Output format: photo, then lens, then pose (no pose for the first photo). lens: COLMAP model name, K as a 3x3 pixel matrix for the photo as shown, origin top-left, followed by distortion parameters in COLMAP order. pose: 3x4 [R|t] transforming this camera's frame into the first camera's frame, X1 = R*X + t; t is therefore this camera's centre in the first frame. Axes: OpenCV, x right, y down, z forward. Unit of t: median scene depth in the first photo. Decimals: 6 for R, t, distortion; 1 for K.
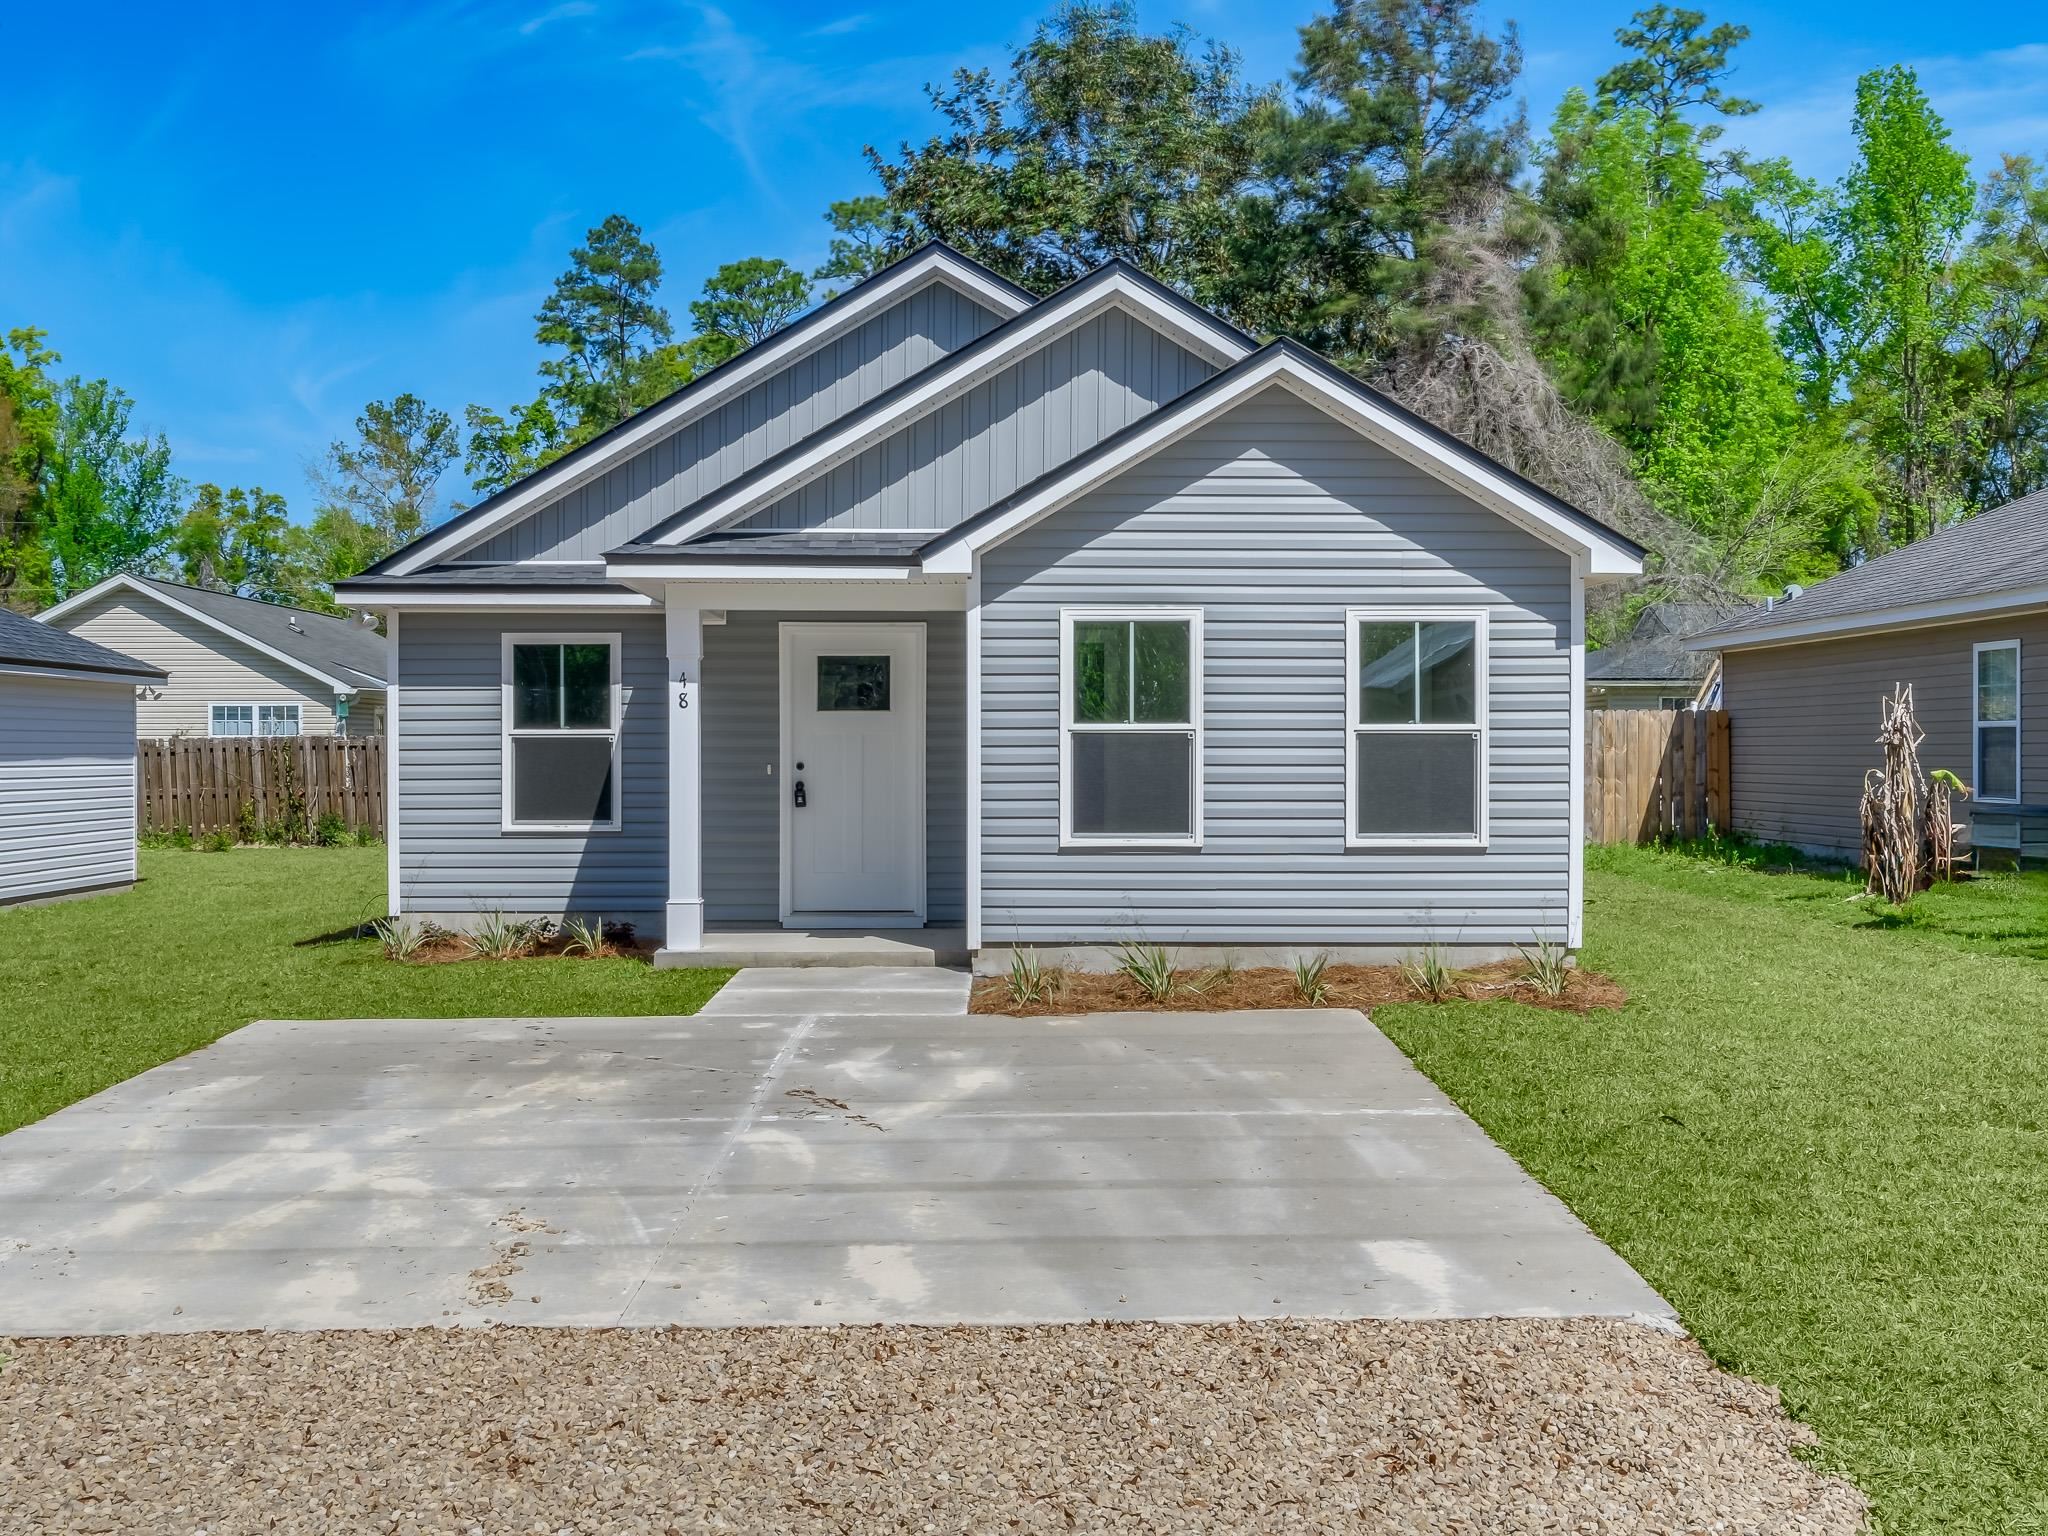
lens RADIAL K [[2227.0, 0, 1071.9], [0, 2227.0, 763.9], [0, 0, 1]] dist [0.003853, 0.014751]
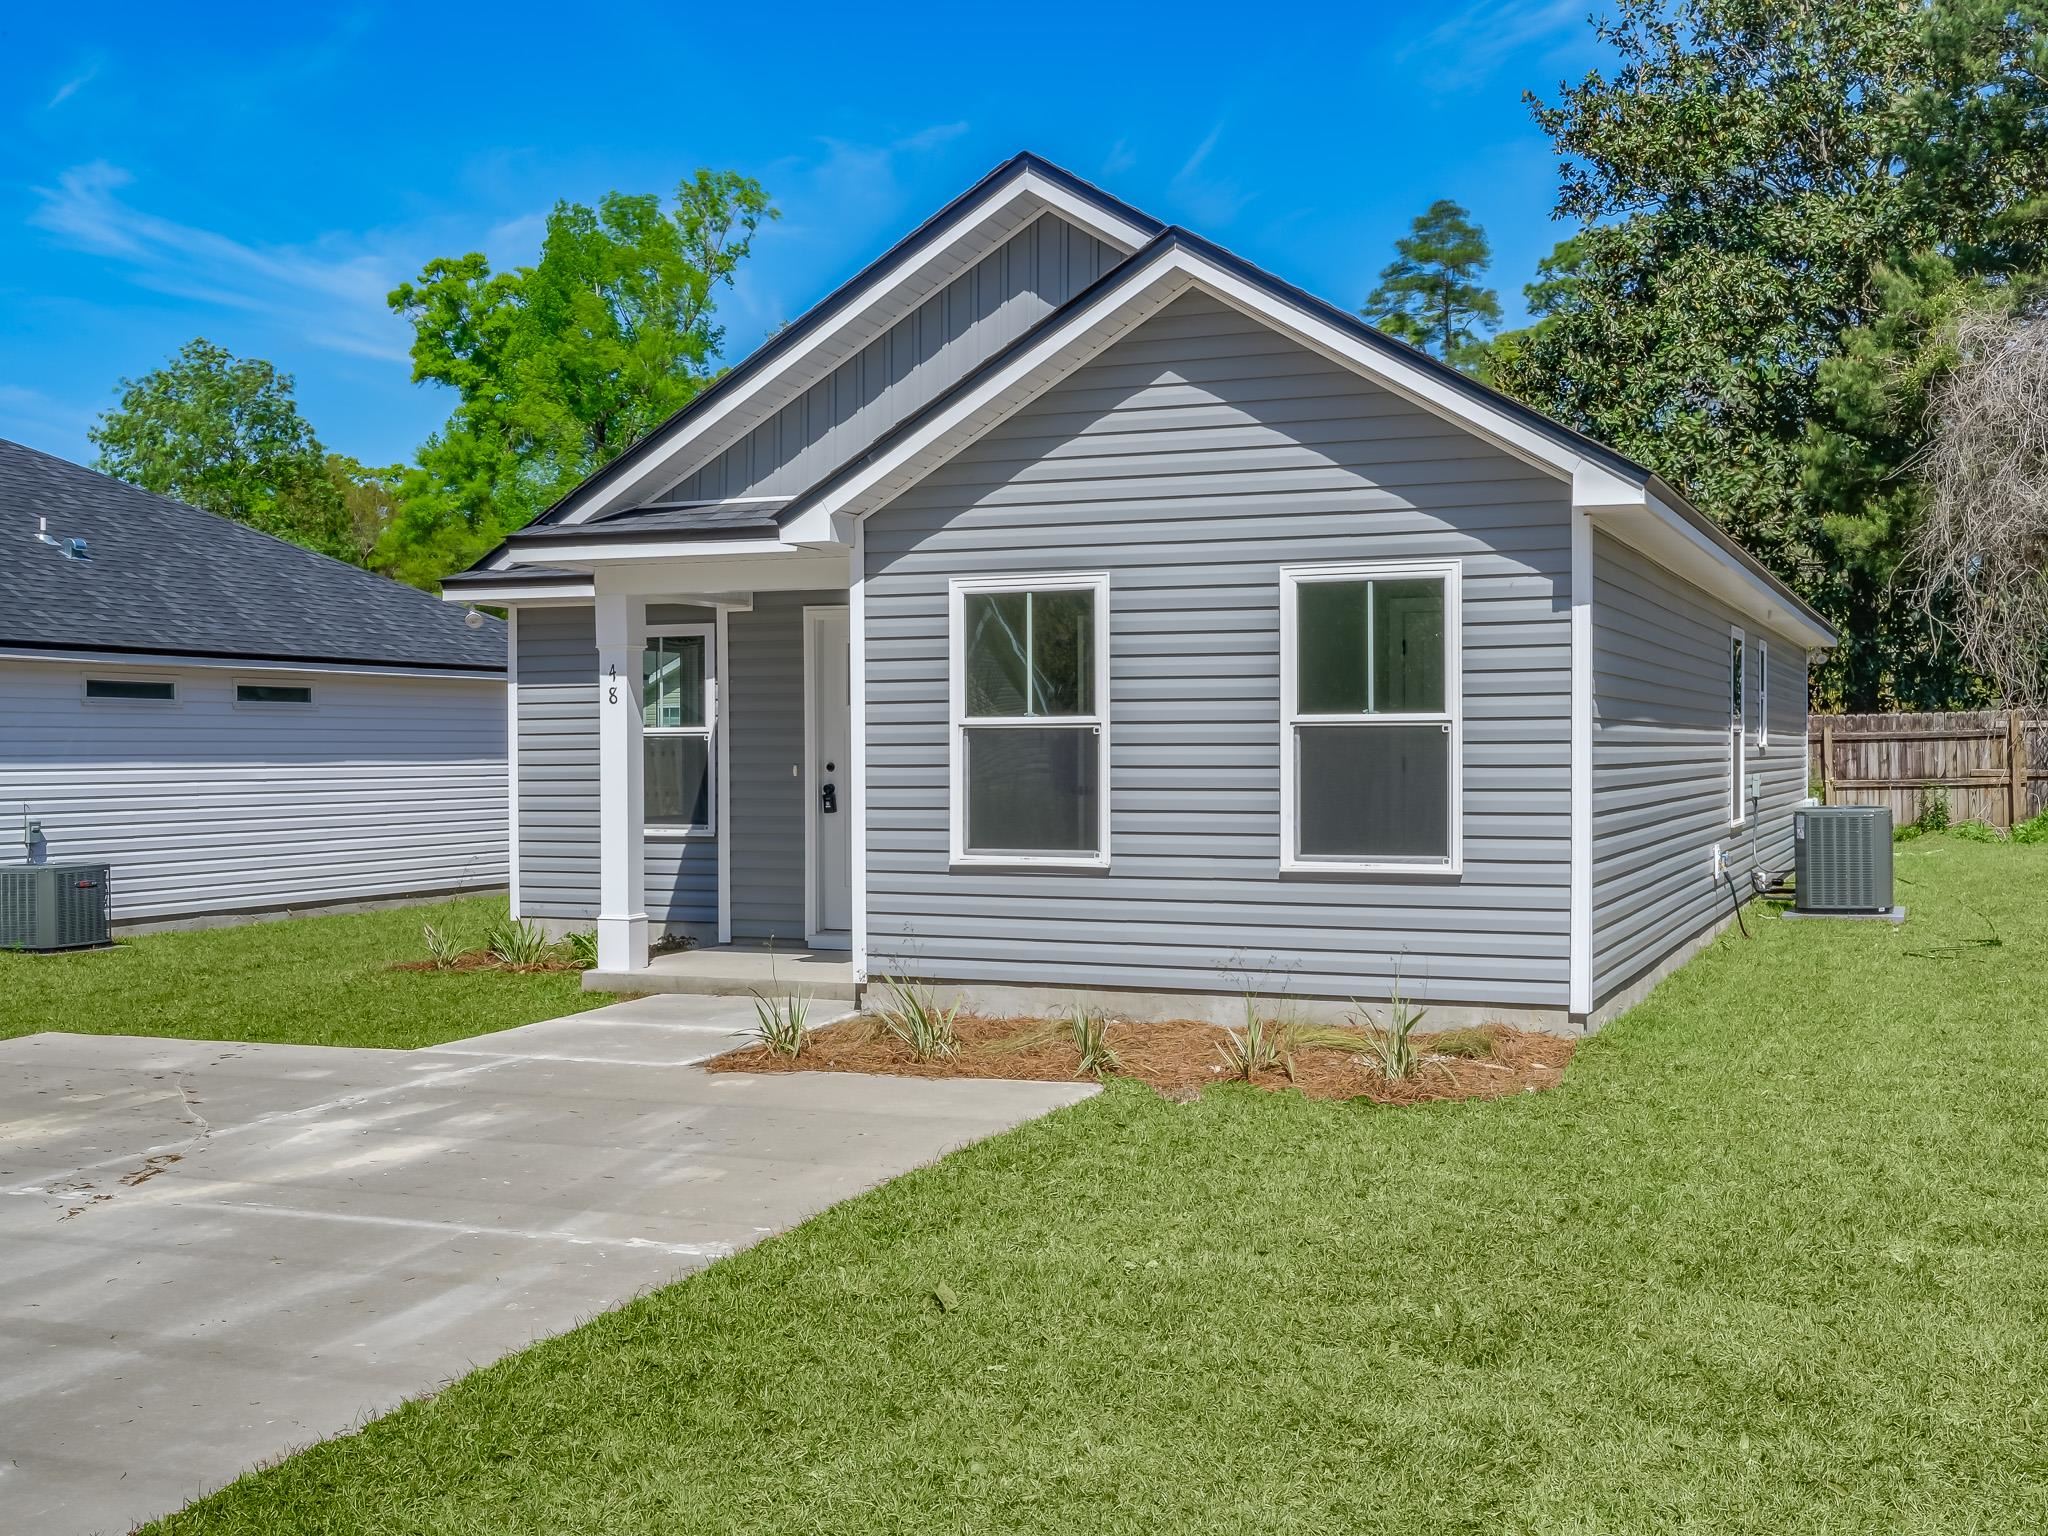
lens RADIAL K [[2227.0, 0, 1071.9], [0, 2227.0, 763.9], [0, 0, 1]] dist [0.003853, 0.014751]
pose [[0.912483, -0.000543, -0.409113, 0.375264], [0.001921, 0.999994, 0.002958, -0.003103], [0.409109, -0.003485, 0.912479, 0.254244]]
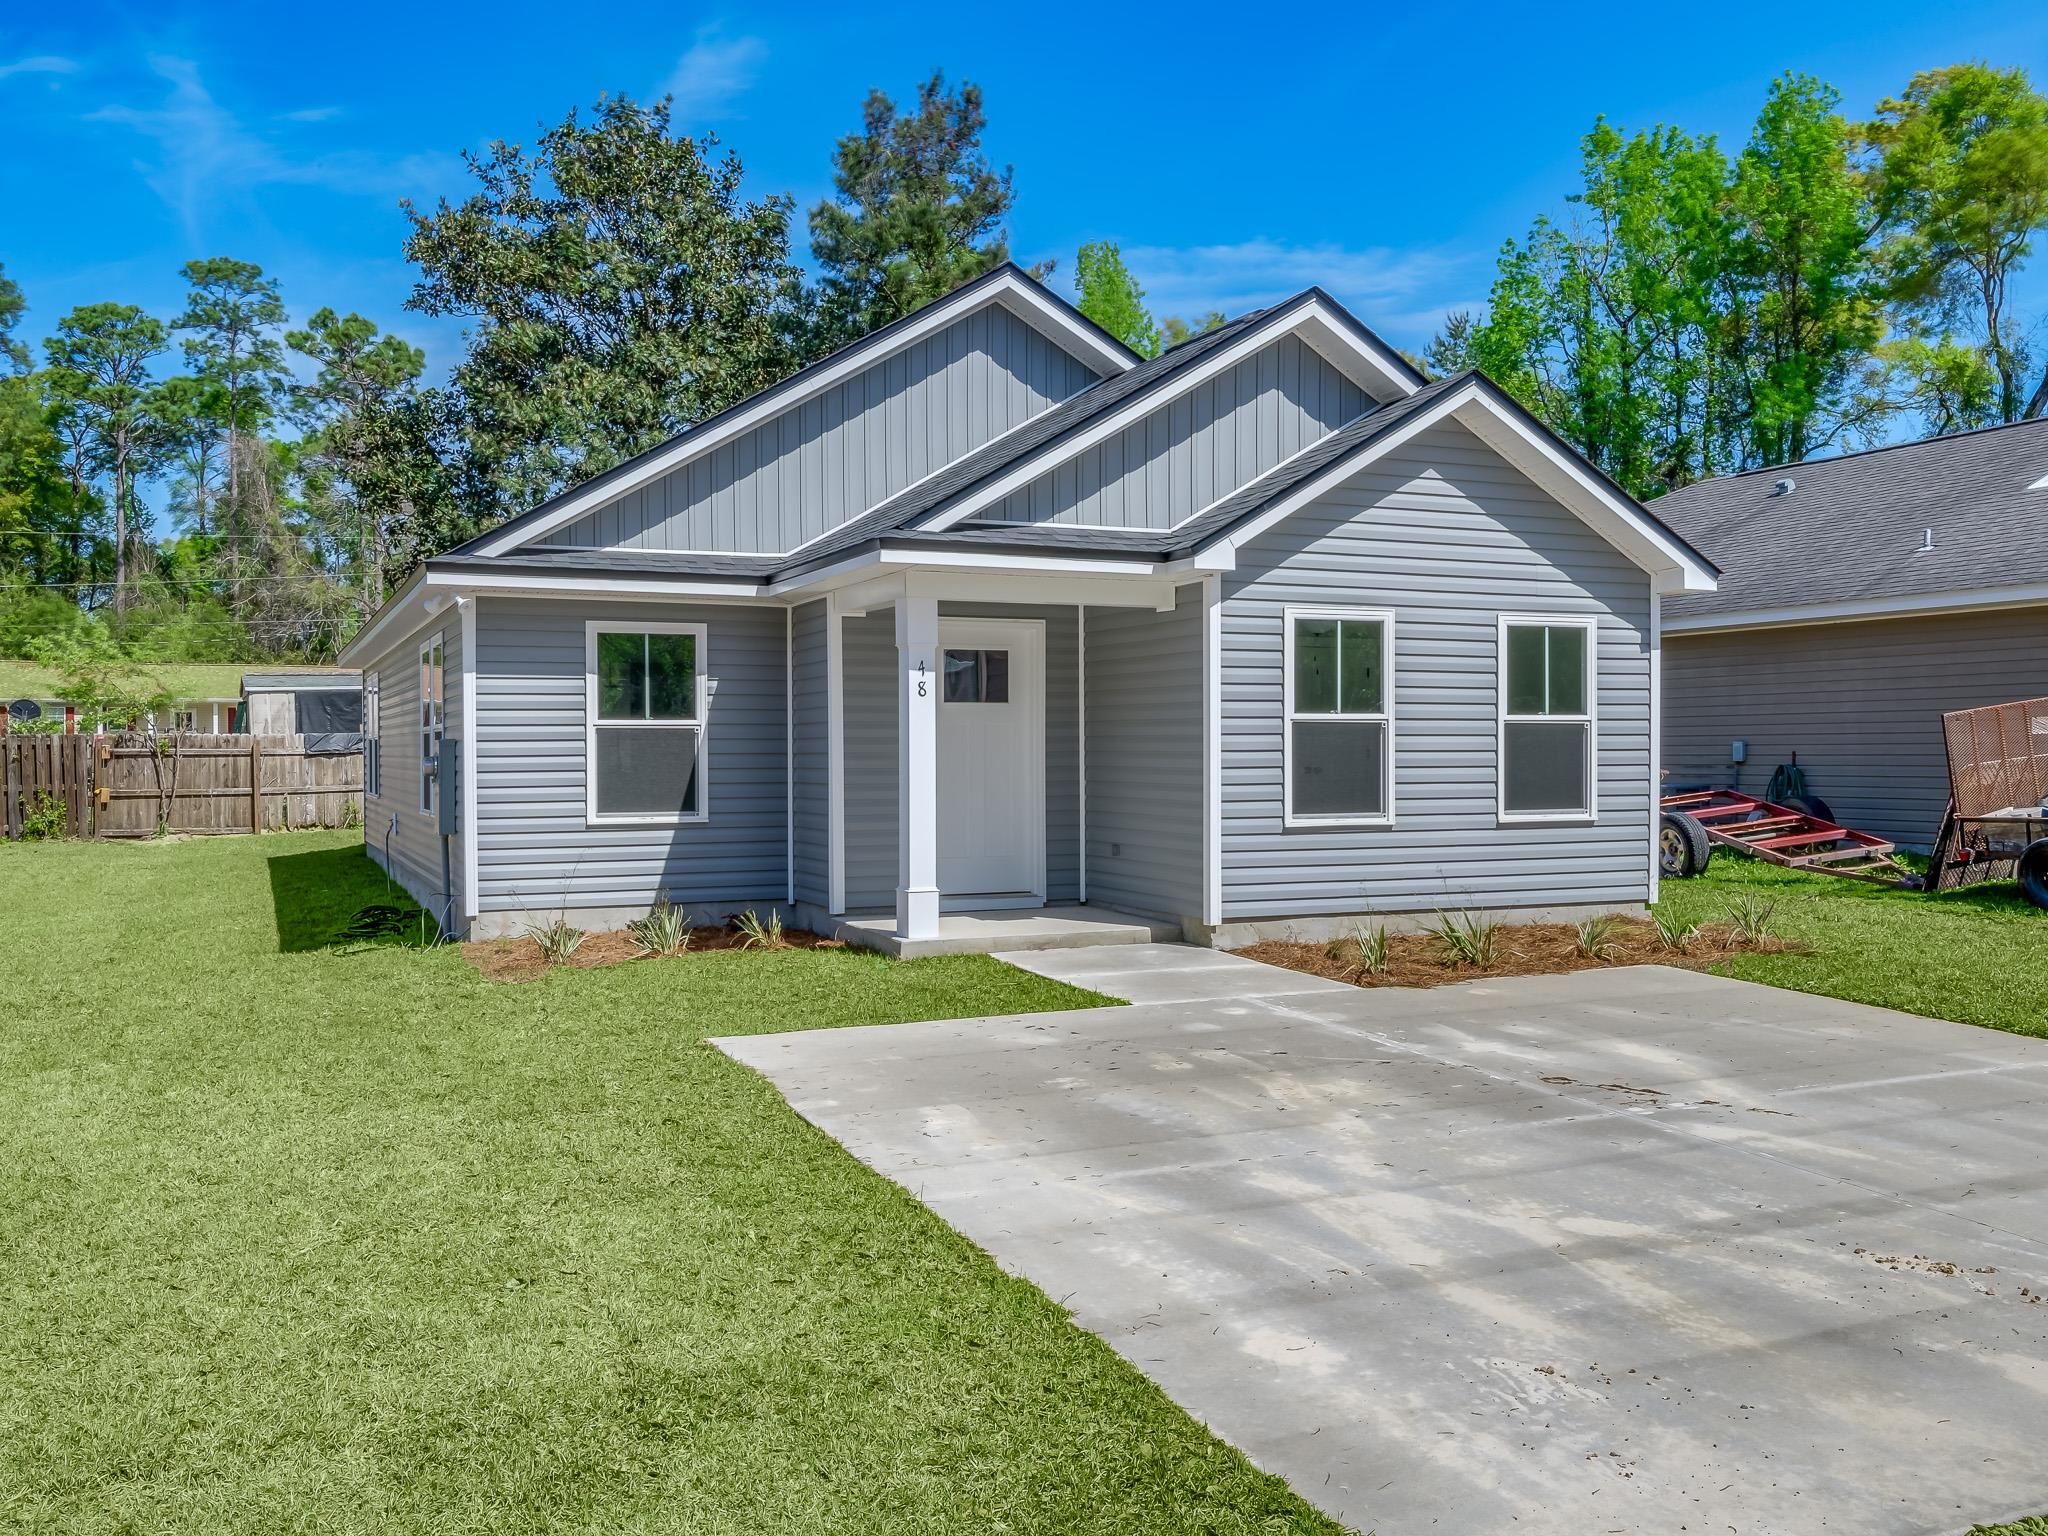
lens RADIAL K [[1739.3, 0, 1046.5], [0, 1739.3, 770.6], [0, 0, 1]] dist [0.010483, 0.007624]
pose [[0.923798, -0.007507, 0.382806, -0.431644], [0.005611, 0.999966, 0.006069, 0.003831], [-0.382838, -0.003459, 0.923809, 0.262290]]
